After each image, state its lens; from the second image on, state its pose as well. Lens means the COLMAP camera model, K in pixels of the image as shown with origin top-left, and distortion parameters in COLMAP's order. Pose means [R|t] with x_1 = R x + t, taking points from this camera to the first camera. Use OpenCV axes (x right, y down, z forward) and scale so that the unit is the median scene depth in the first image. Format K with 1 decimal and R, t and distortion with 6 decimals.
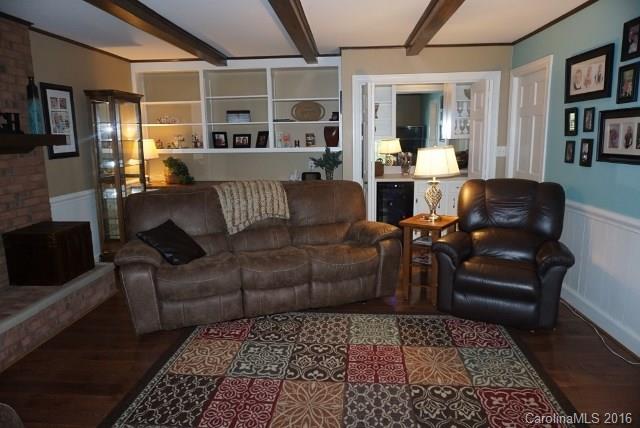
lens RADIAL K [[426.5, 0, 320.0], [0, 426.5, 214.0], [0, 0, 1]] dist [-0.039935, 0.024756]
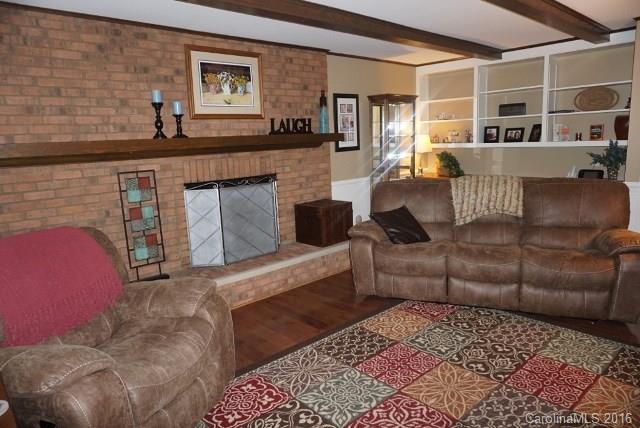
lens RADIAL K [[426.5, 0, 320.0], [0, 426.5, 214.0], [0, 0, 1]] dist [-0.039935, 0.024756]
pose [[0.737418, 0.100972, -0.667847, 0.239095], [-0.091396, 0.994586, 0.049454, -0.000431], [0.669224, 0.024570, 0.742654, -0.006707]]
